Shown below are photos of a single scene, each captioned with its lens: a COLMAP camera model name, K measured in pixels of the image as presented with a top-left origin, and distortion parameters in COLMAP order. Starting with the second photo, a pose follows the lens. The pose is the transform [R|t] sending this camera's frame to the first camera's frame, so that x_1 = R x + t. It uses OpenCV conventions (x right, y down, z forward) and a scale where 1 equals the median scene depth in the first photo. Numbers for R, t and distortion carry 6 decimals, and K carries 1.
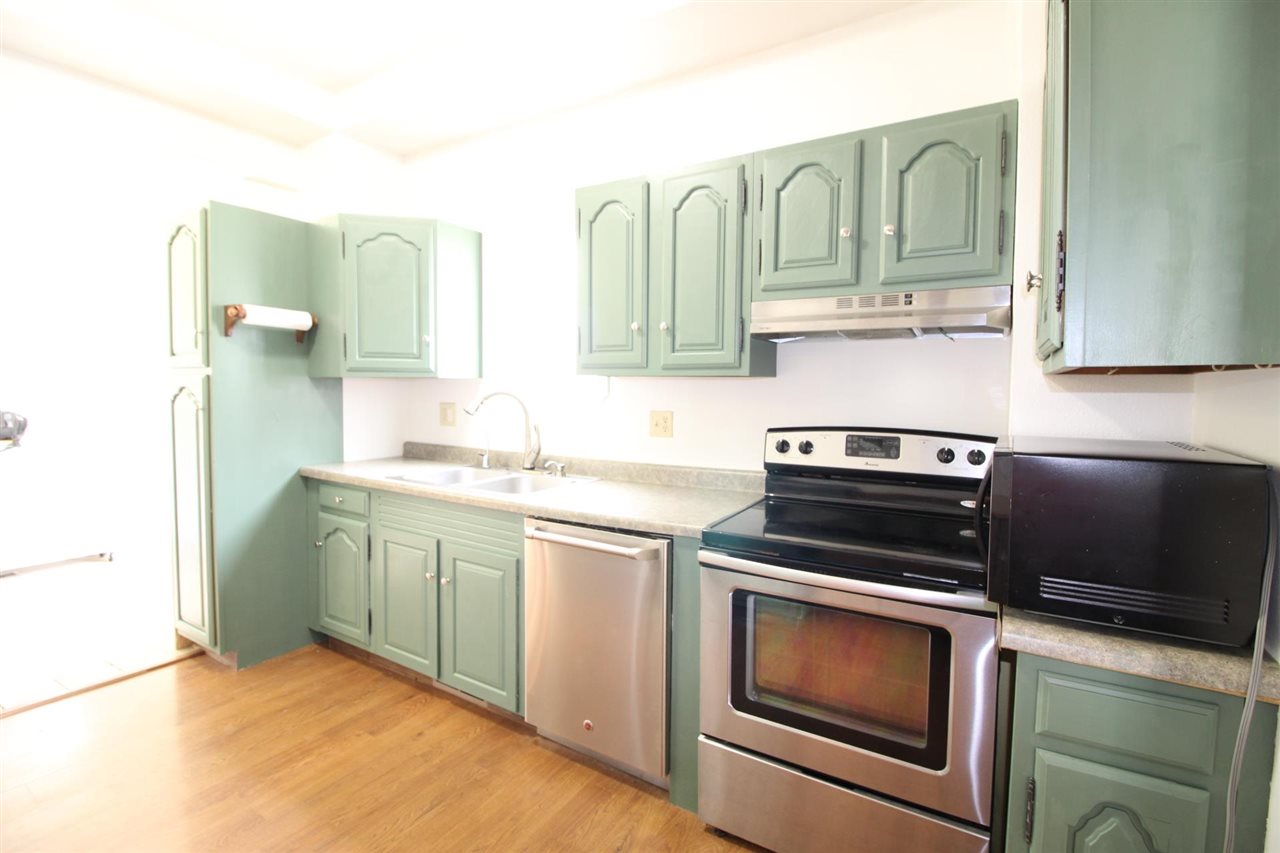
lens RADIAL K [[587.7, 0, 643.0], [0, 587.7, 412.5], [0, 0, 1]] dist [-0.011478, -0.006778]
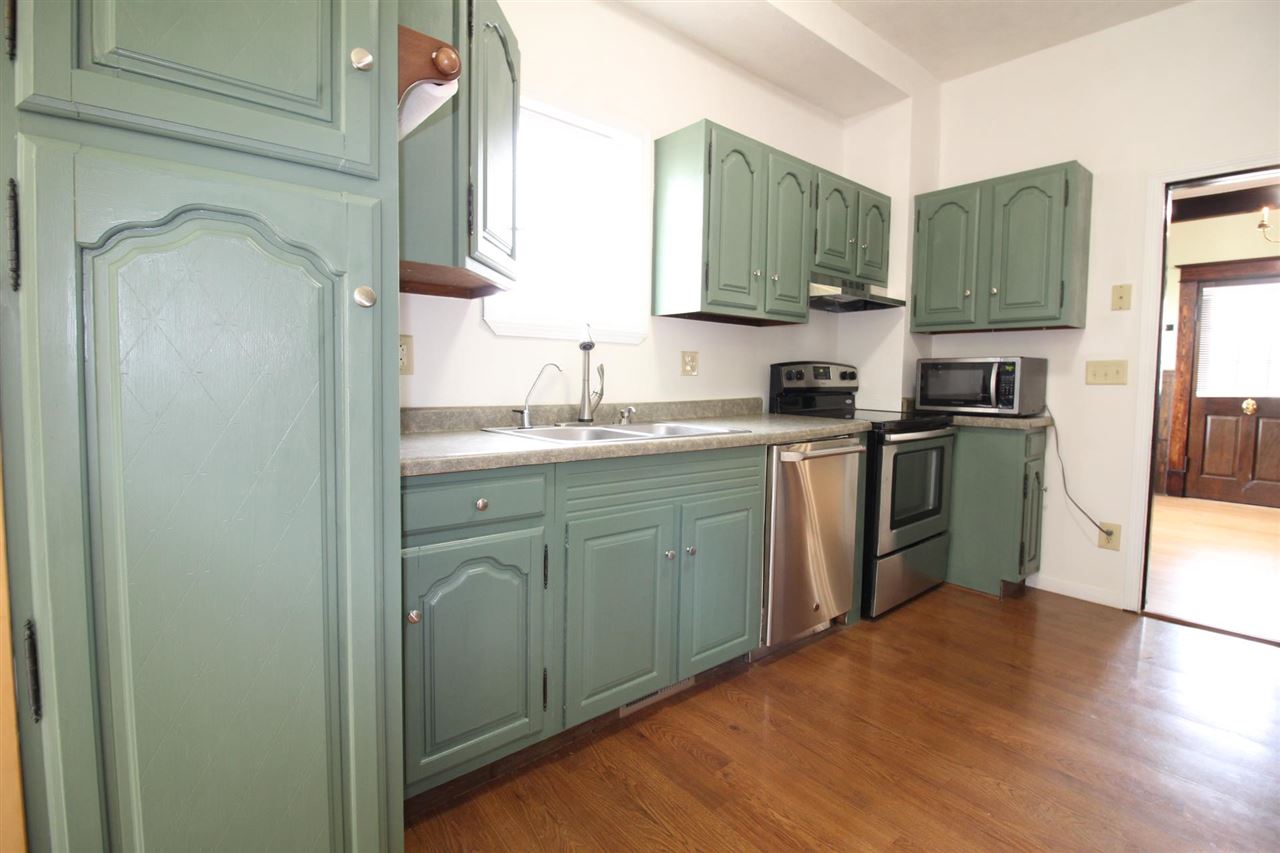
lens RADIAL K [[587.7, 0, 643.0], [0, 587.7, 412.5], [0, 0, 1]] dist [-0.011478, -0.006778]
pose [[0.313961, -0.061365, 0.947451, -1.067599], [0.031334, 0.998035, 0.054258, 0.050441], [-0.948919, 0.012652, 0.315267, 0.773218]]
